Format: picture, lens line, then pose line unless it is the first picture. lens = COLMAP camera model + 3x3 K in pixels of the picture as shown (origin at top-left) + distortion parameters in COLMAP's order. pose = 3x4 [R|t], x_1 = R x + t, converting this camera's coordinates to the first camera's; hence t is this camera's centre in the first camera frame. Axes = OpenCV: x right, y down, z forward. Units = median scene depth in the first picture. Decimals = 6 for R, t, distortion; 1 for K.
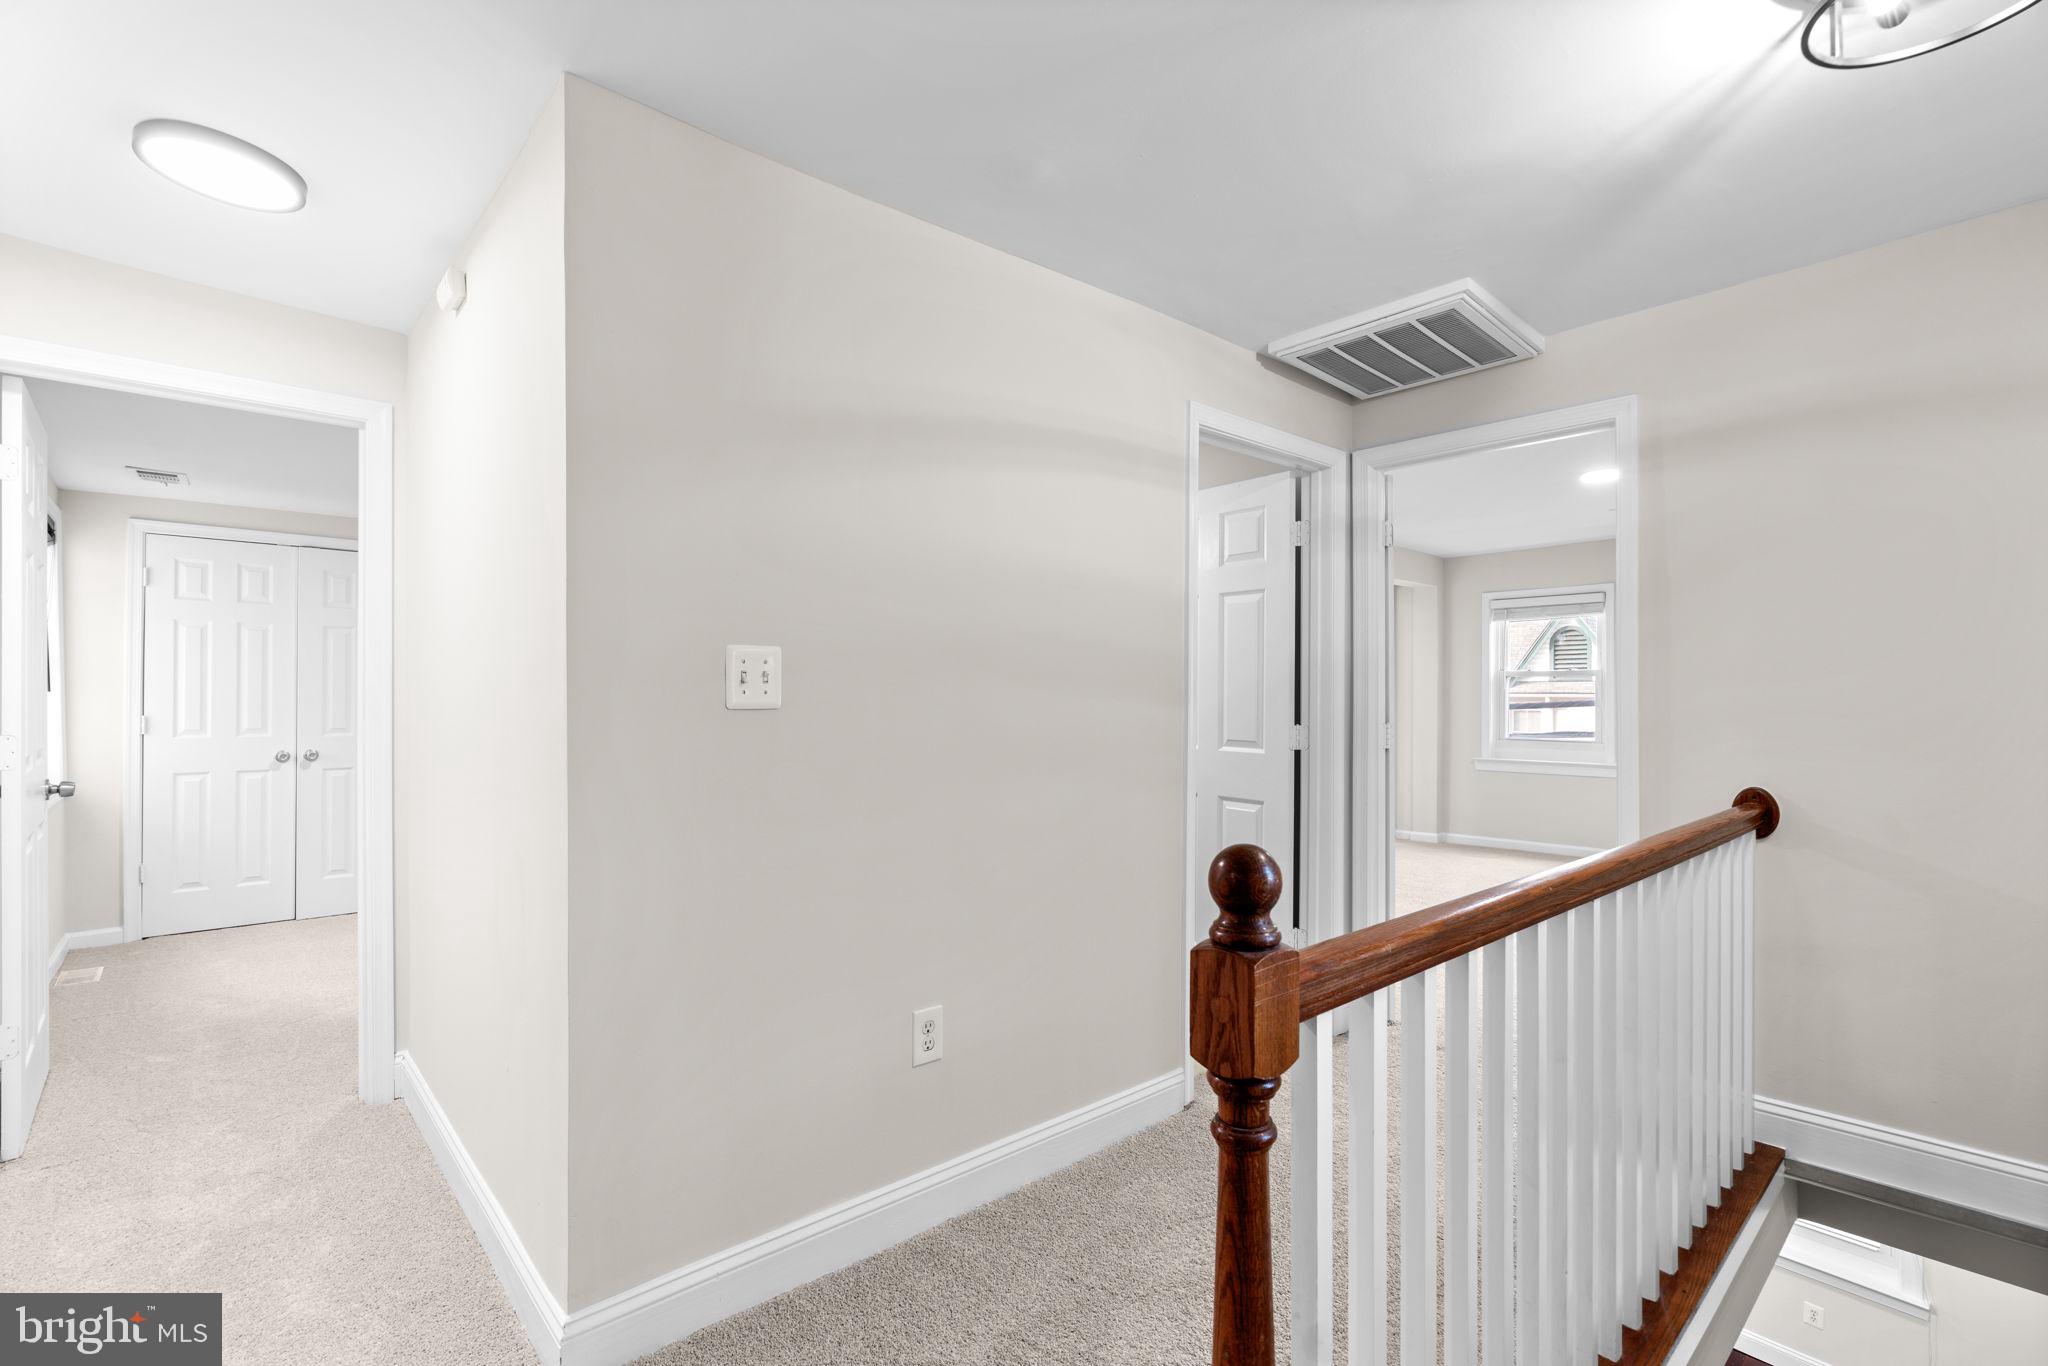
lens RADIAL K [[926.3, 0, 1038.1], [0, 926.3, 675.0], [0, 0, 1]] dist [-0.010360, 0.002018]
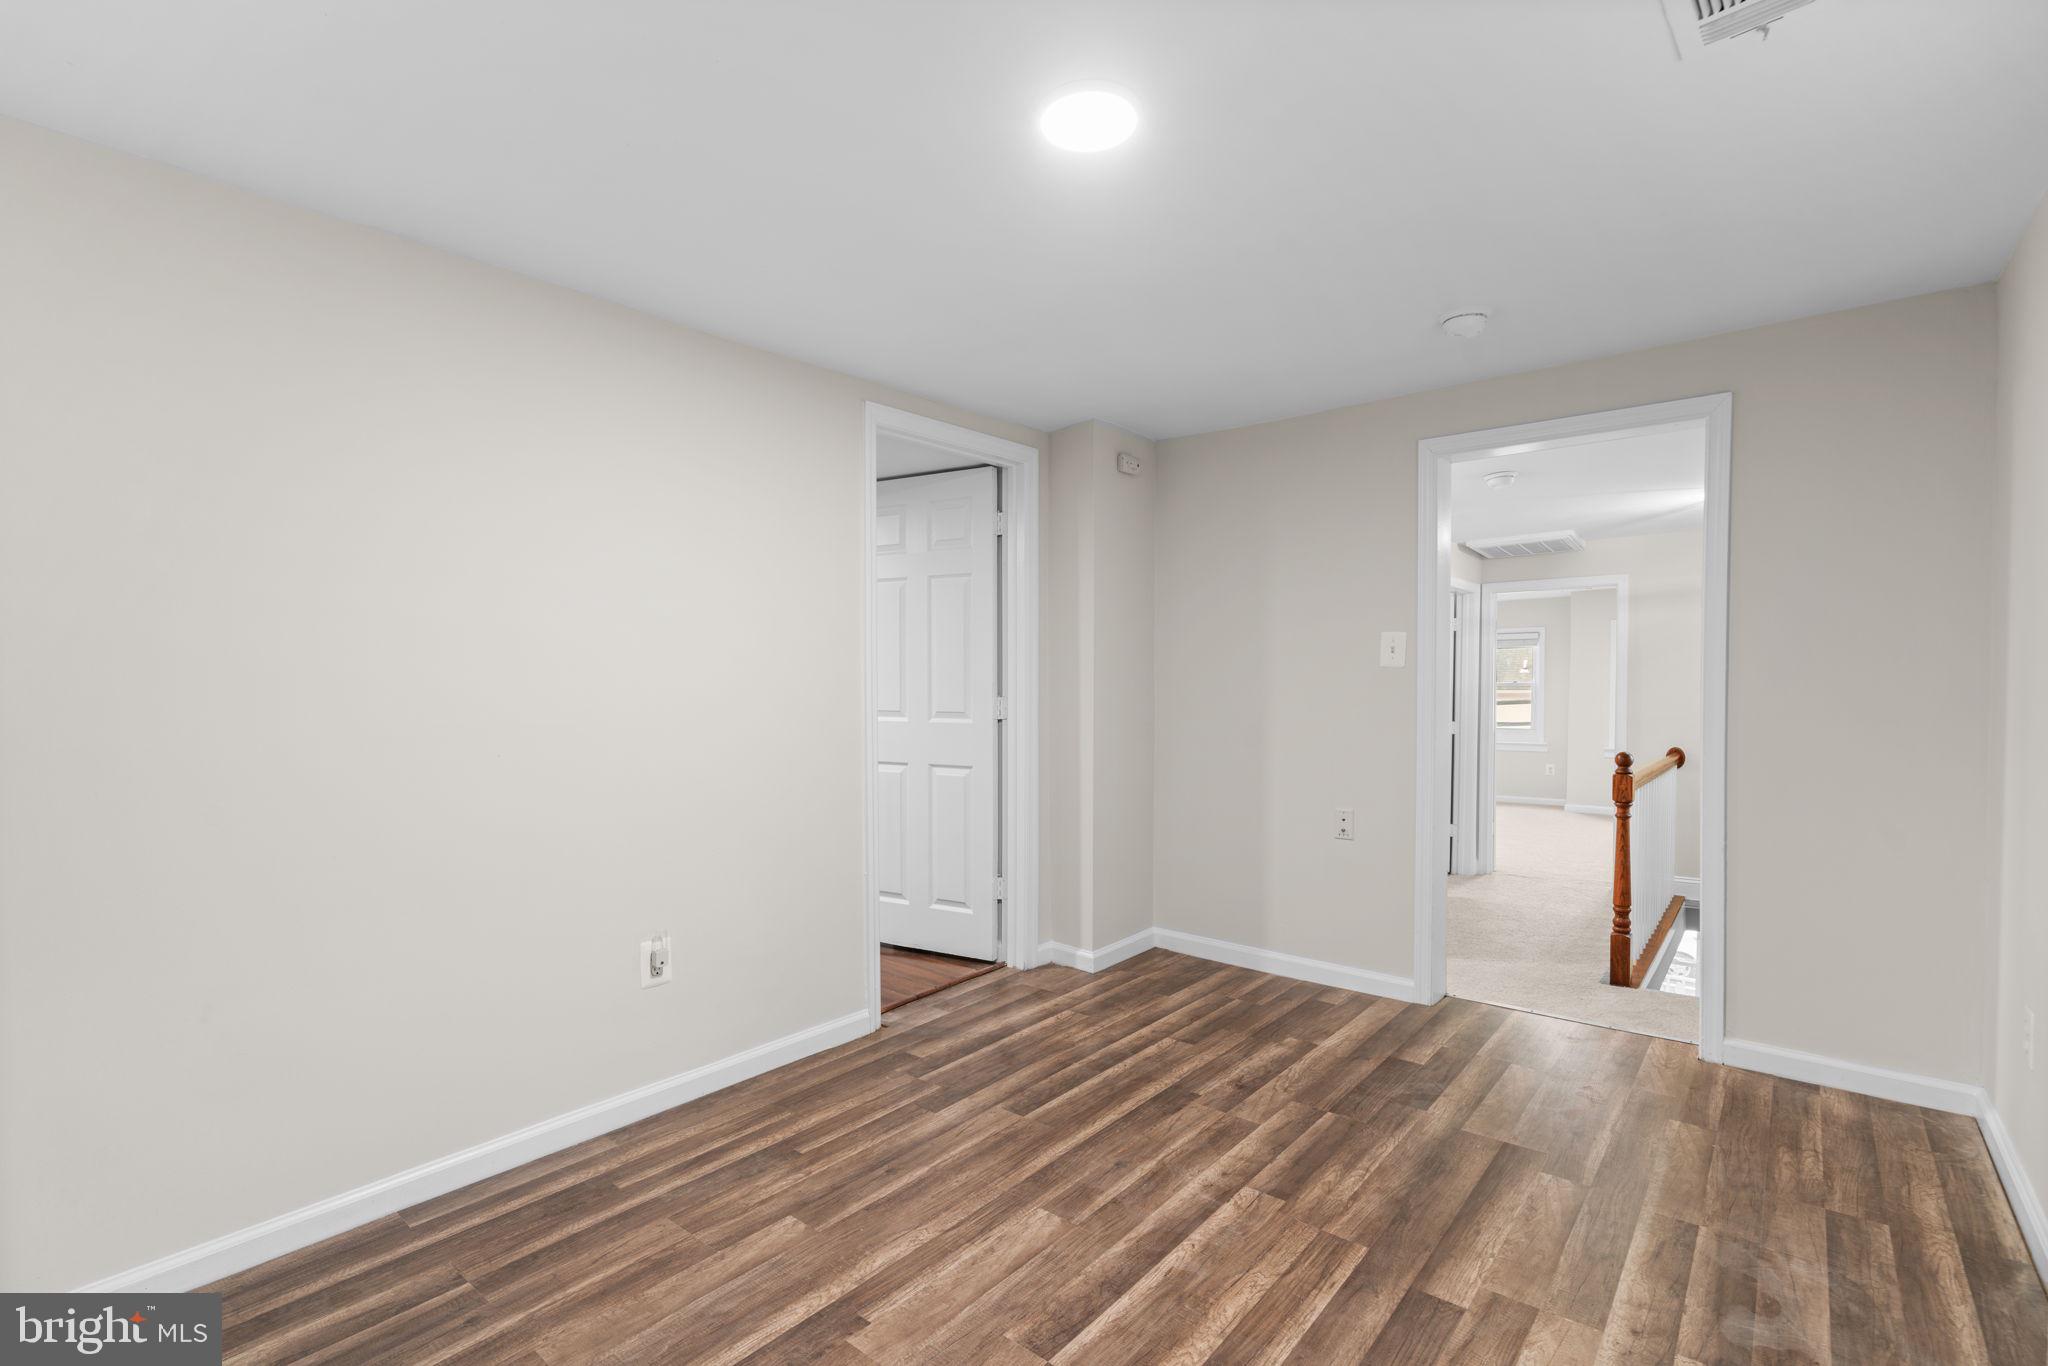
lens RADIAL K [[926.3, 0, 1013.6], [0, 926.3, 694.9], [0, 0, 1]] dist [-0.010360, 0.002018]
pose [[0.991558, -0.006896, 0.129477, -0.915942], [0.002839, 0.999500, 0.031492, -0.067644], [-0.129629, -0.030859, 0.991082, -0.846476]]
